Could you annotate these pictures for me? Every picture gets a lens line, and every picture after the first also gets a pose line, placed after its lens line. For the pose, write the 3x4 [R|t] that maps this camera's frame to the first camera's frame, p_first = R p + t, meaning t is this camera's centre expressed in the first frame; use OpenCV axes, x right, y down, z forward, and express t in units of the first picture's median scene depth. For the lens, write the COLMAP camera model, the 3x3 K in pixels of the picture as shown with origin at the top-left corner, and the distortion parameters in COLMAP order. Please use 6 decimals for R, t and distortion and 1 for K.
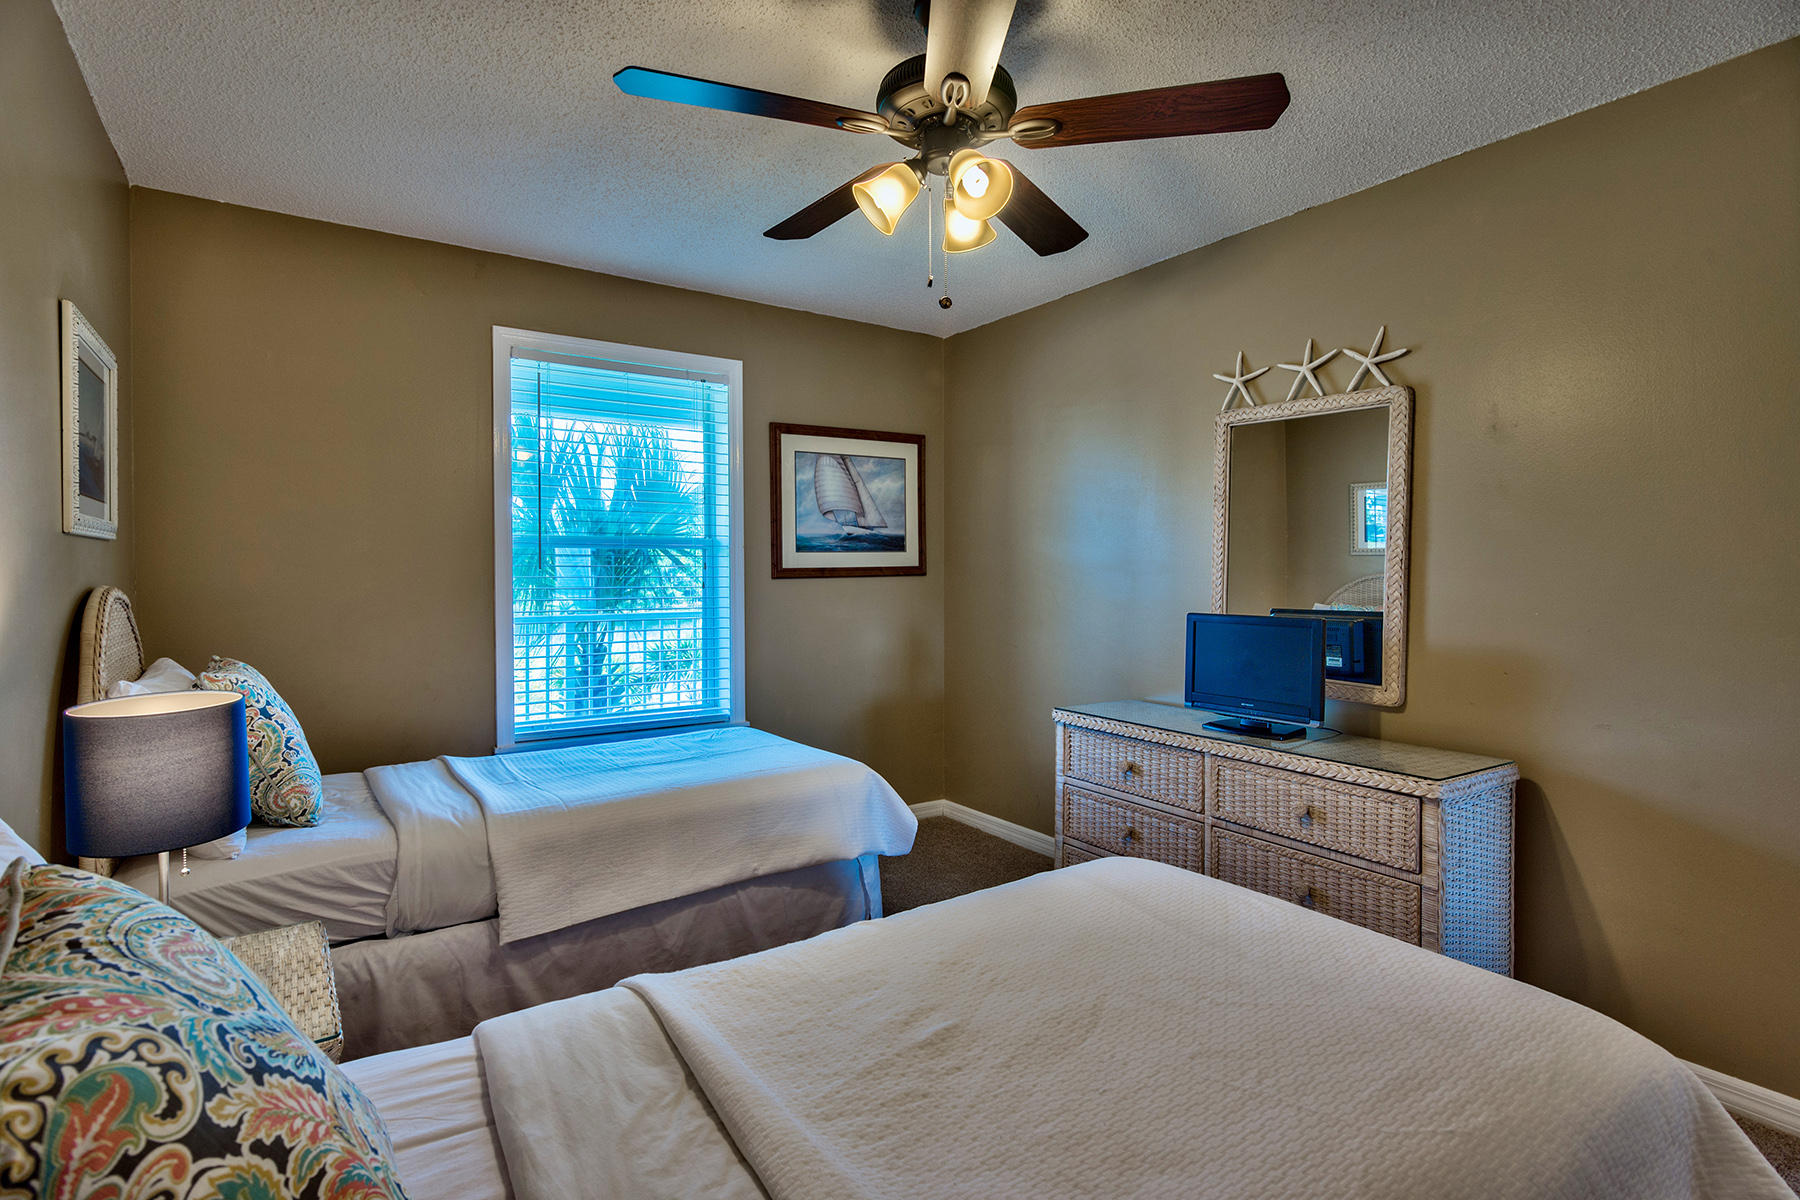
lens RADIAL K [[882.8, 0, 897.8], [0, 882.8, 579.9], [0, 0, 1]] dist [-0.002487, 0.000036]
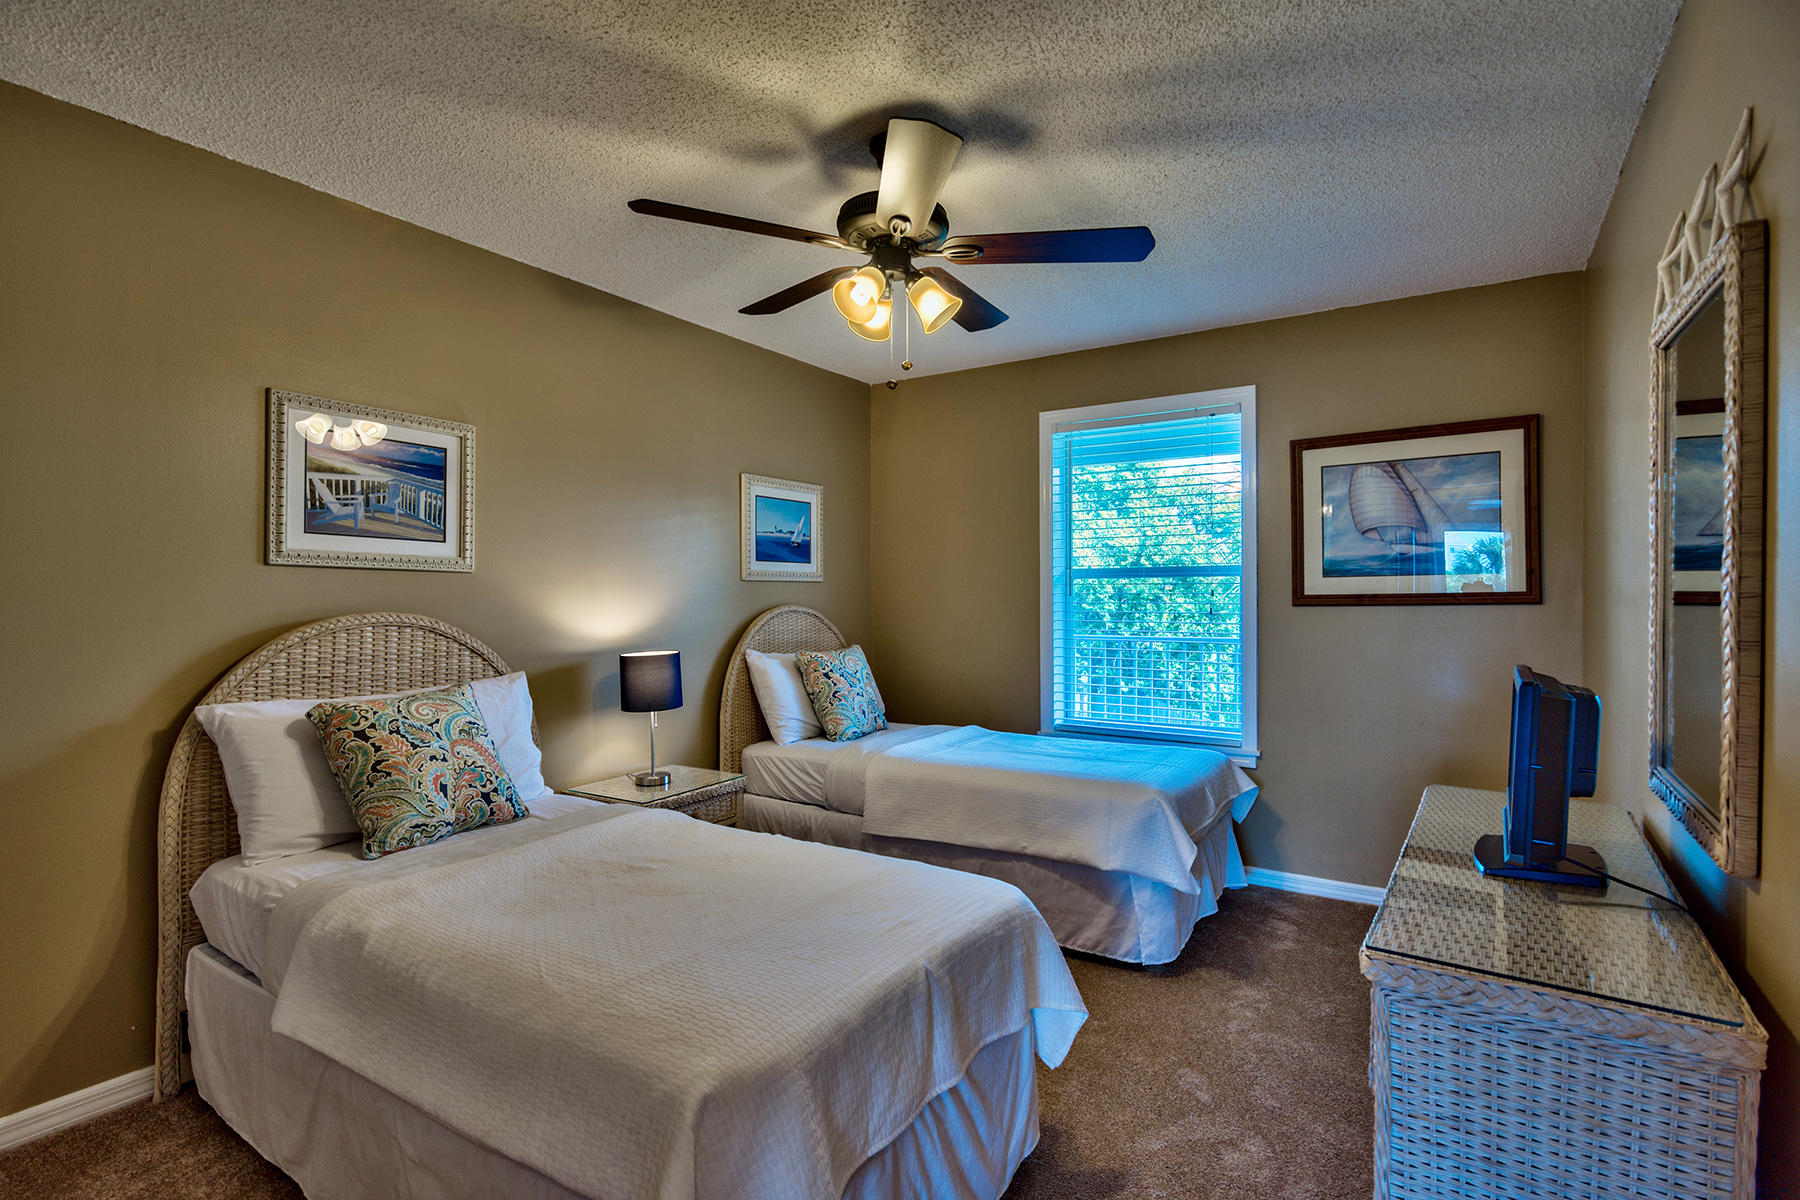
lens RADIAL K [[880.6, 0, 899.3], [0, 880.6, 605.9], [0, 0, 1]] dist [-0.001246, 0.000154]
pose [[0.372896, 0.010709, -0.927811, 0.559750], [-0.009589, 0.999924, 0.007687, -0.004561], [0.927824, 0.006030, 0.372971, 0.251454]]
